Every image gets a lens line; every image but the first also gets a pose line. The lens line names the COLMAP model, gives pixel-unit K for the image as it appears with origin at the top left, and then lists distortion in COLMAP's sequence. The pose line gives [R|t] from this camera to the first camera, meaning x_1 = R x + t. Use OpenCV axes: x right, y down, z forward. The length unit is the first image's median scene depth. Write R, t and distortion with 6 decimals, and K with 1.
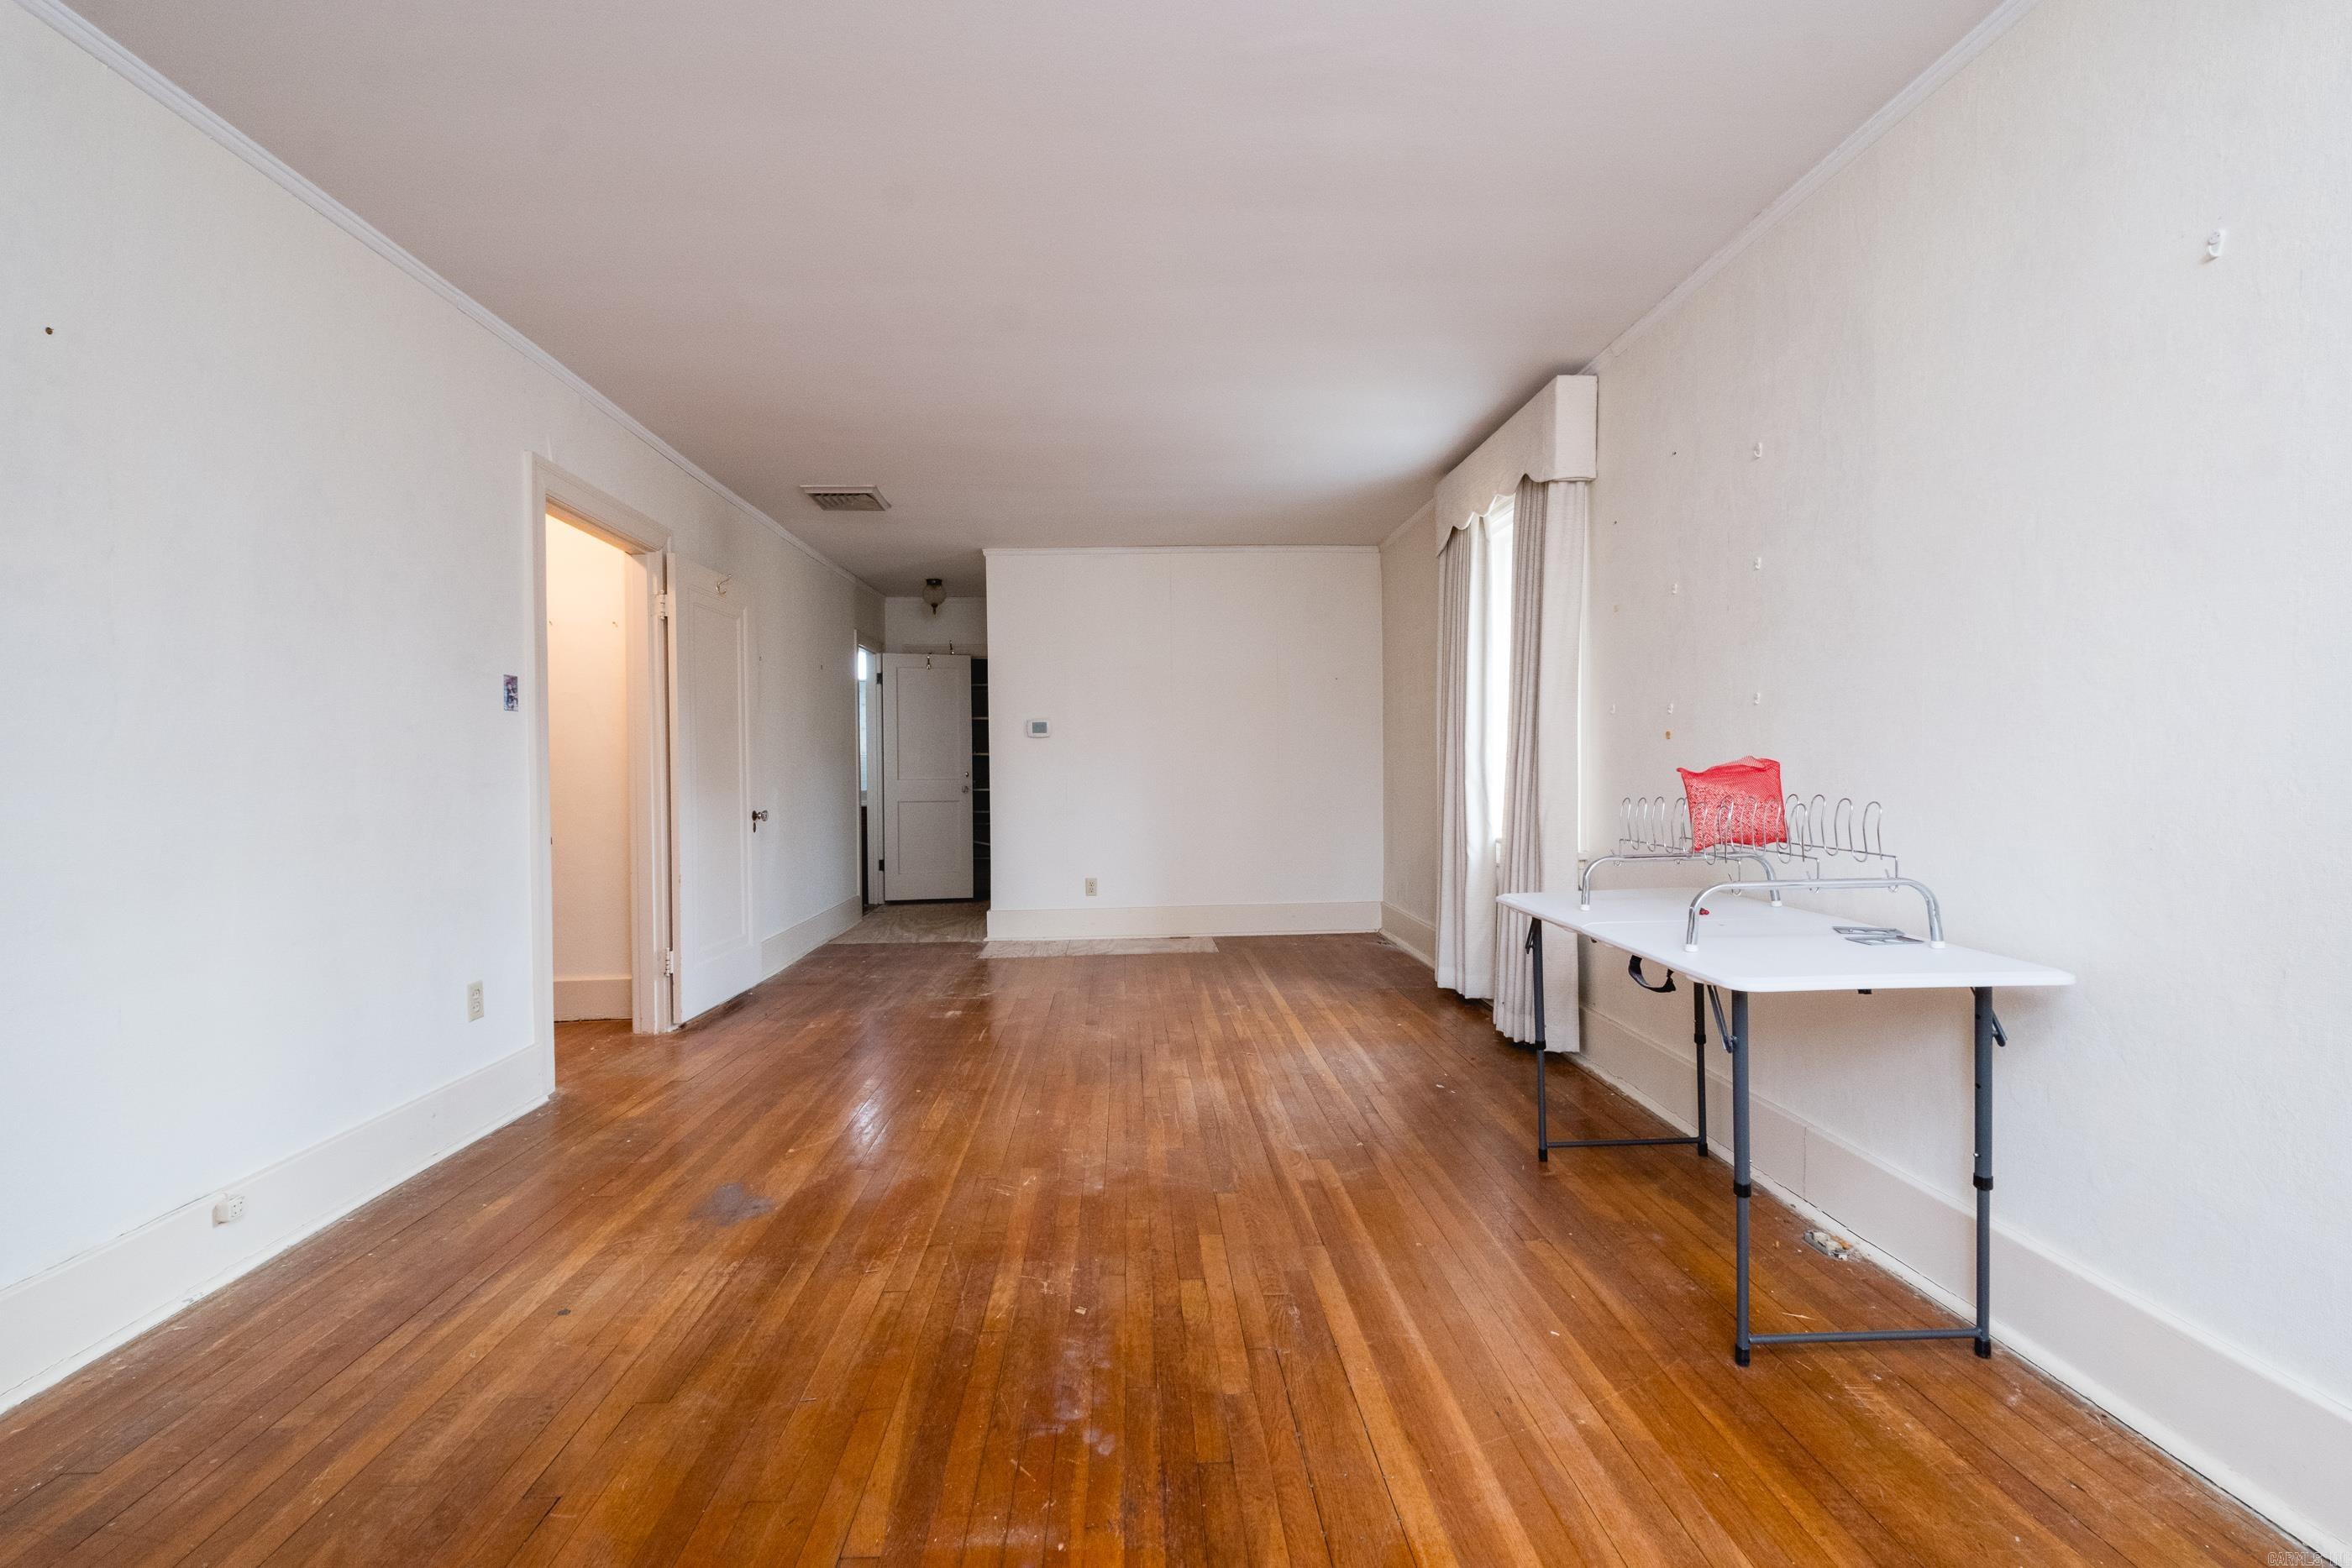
lens RADIAL K [[1026.5, 0, 1156.8], [0, 1026.5, 787.5], [0, 0, 1]] dist [0.008047, -0.004824]
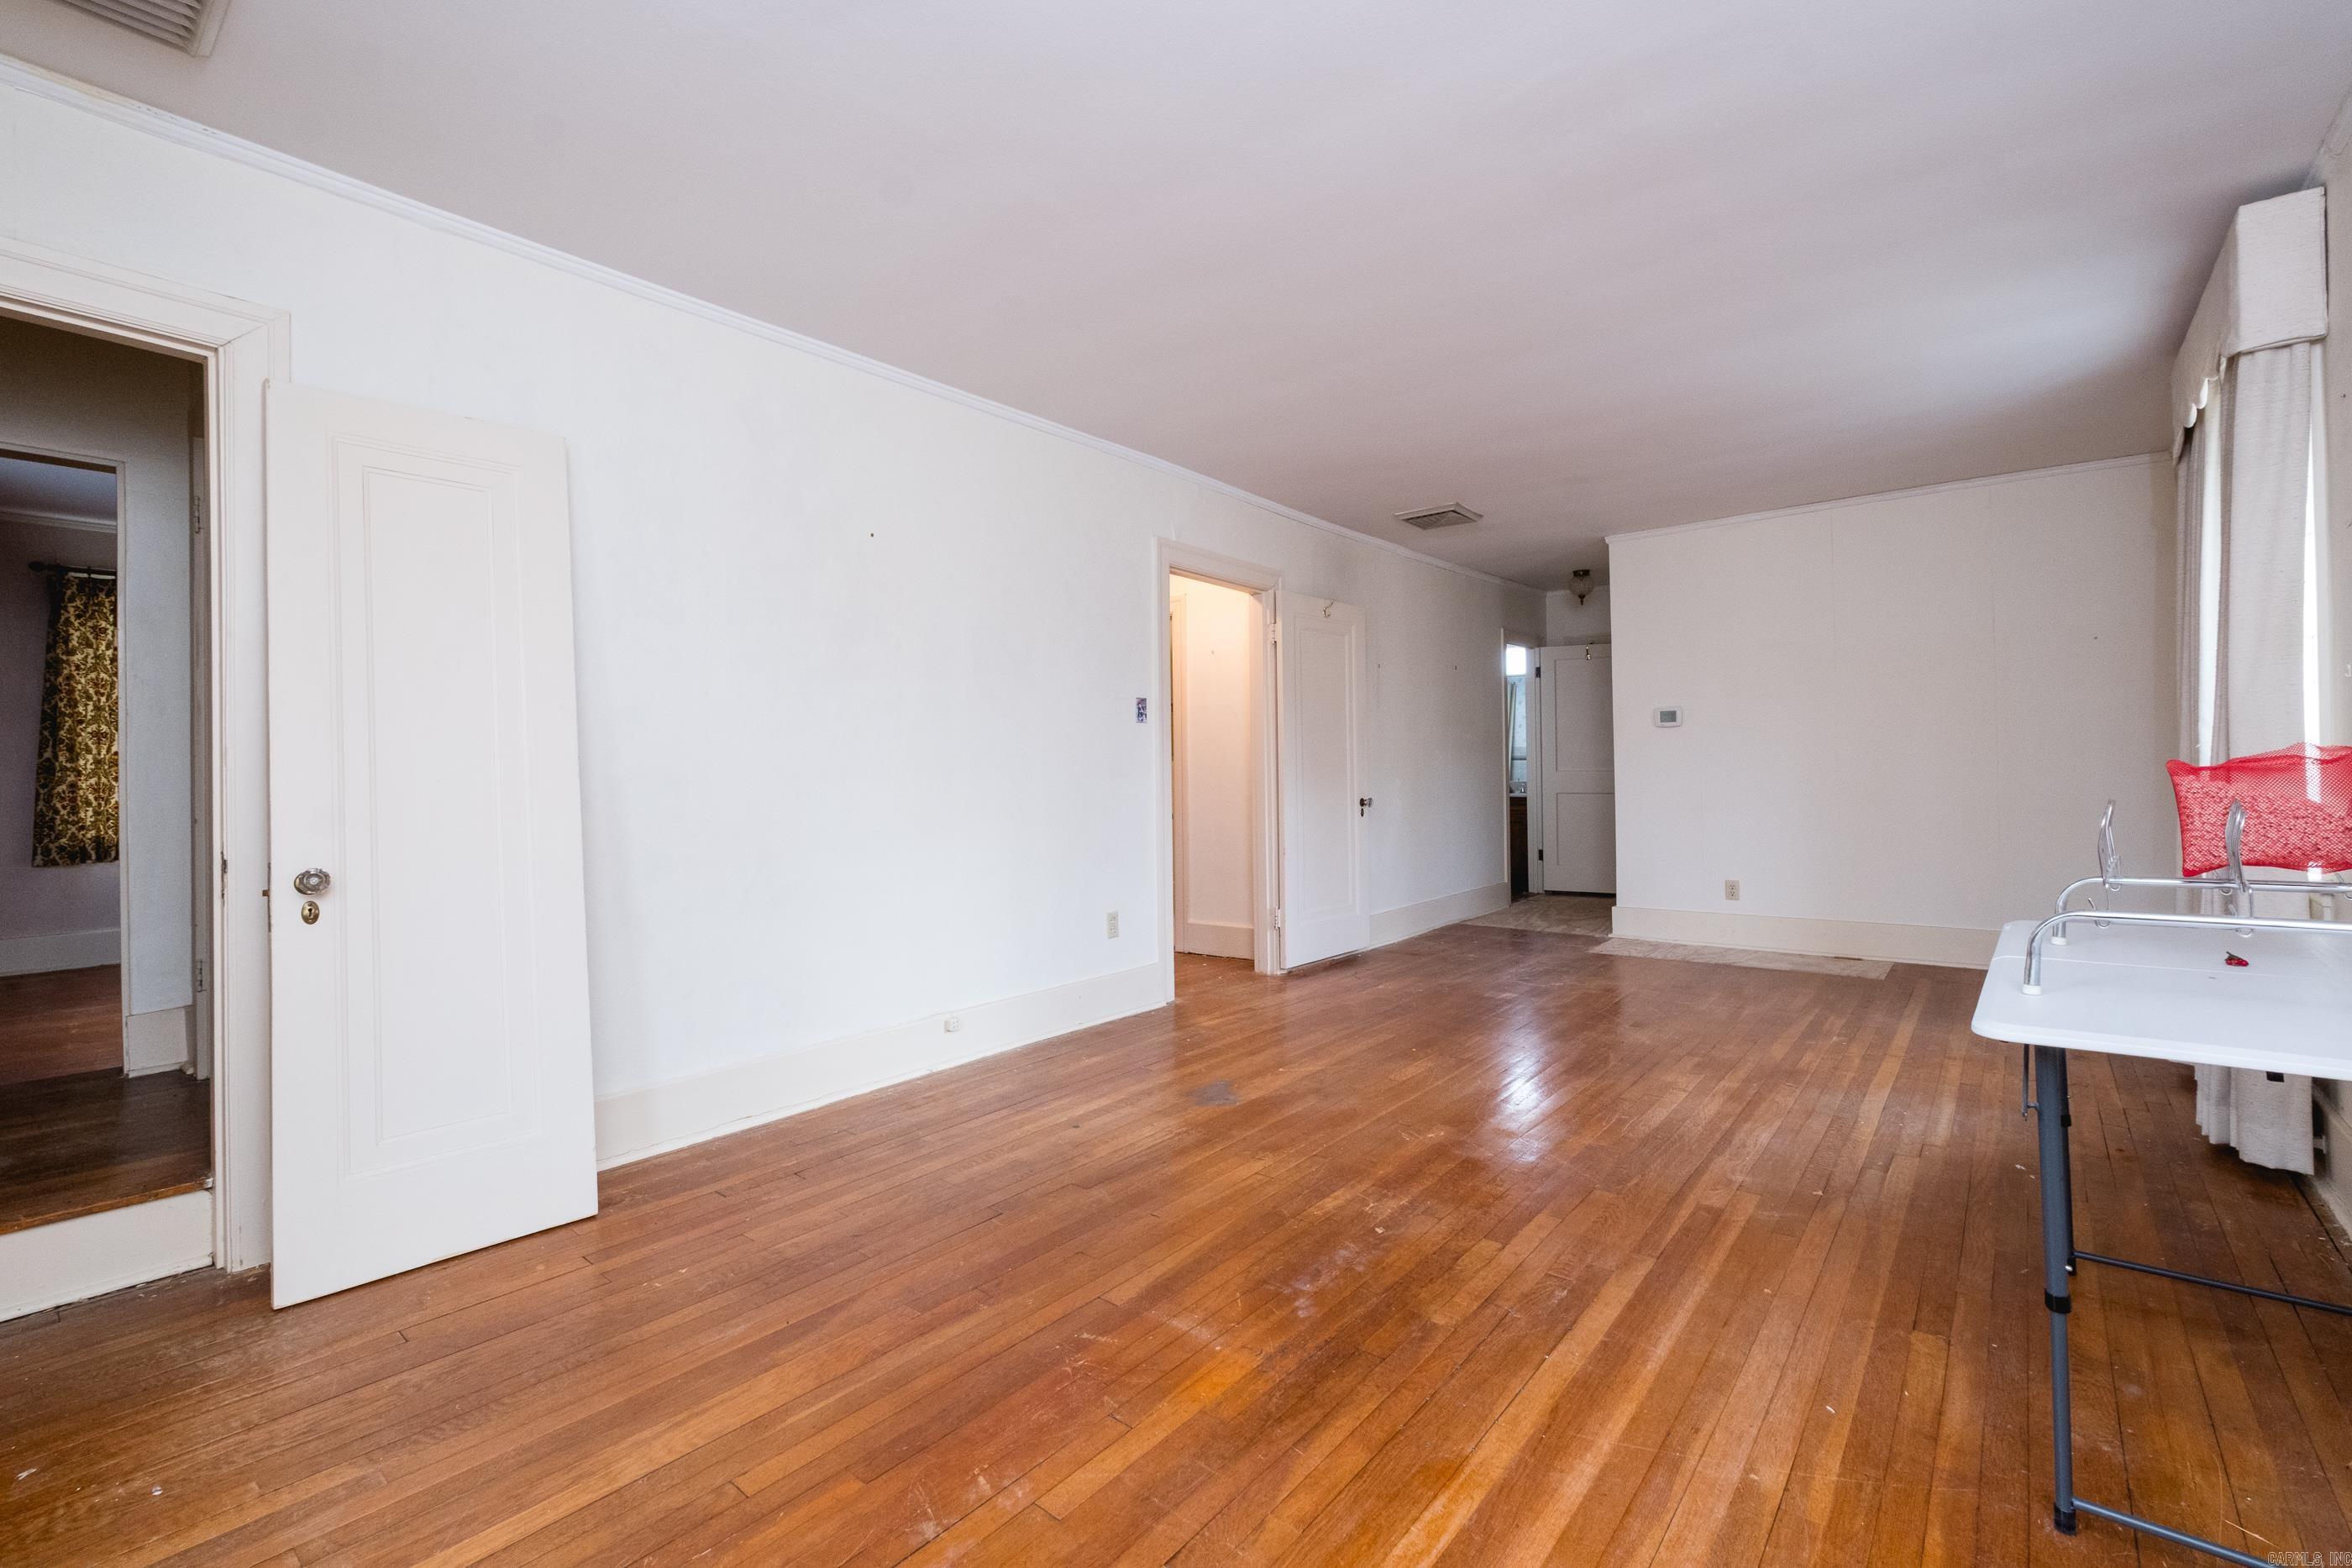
lens RADIAL K [[1026.5, 0, 1161.8], [0, 1026.5, 759.2], [0, 0, 1]] dist [0.008047, -0.004824]
pose [[0.741162, -0.005740, -0.671302, 0.358763], [-0.006362, 0.999858, -0.015574, -0.002925], [0.671296, 0.015814, 0.741020, -0.024418]]
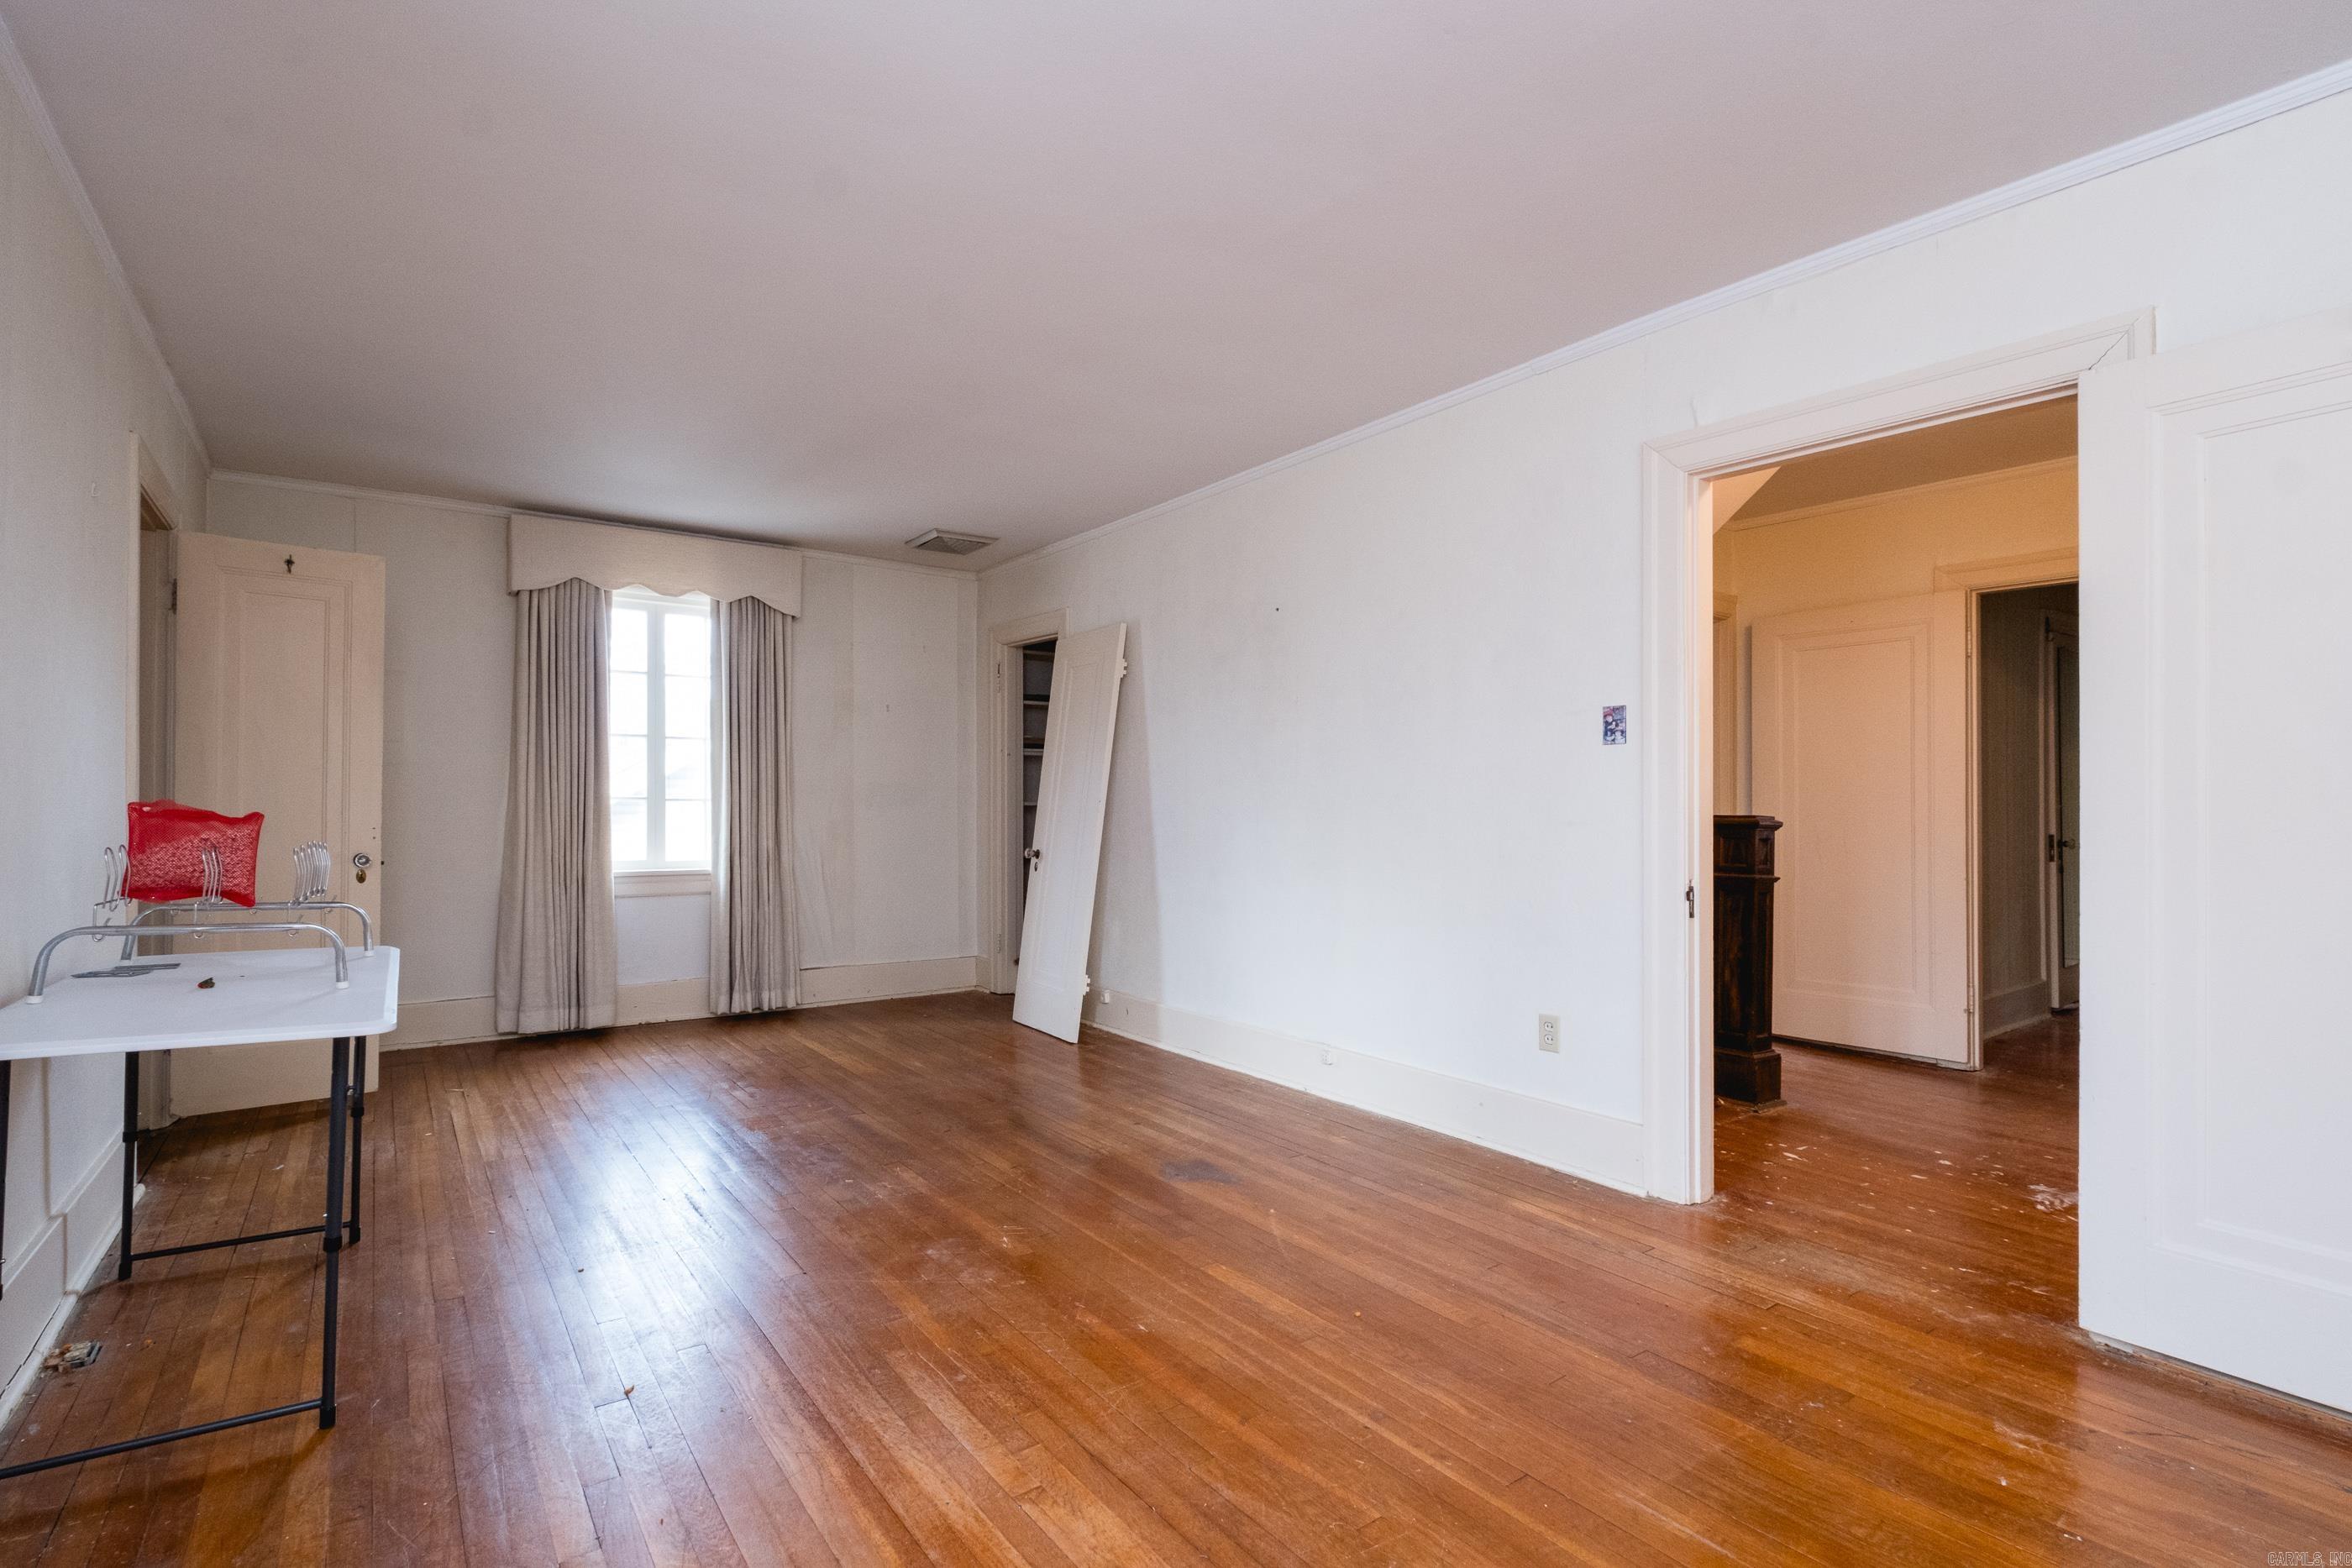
lens RADIAL K [[1026.5, 0, 1062.7], [0, 1026.5, 797.7], [0, 0, 1]] dist [0.008047, -0.004824]
pose [[-0.852377, -0.003178, -0.522918, 0.293068], [-0.008131, 0.999941, 0.007177, -0.031751], [0.522865, 0.010369, -0.852353, 1.628391]]
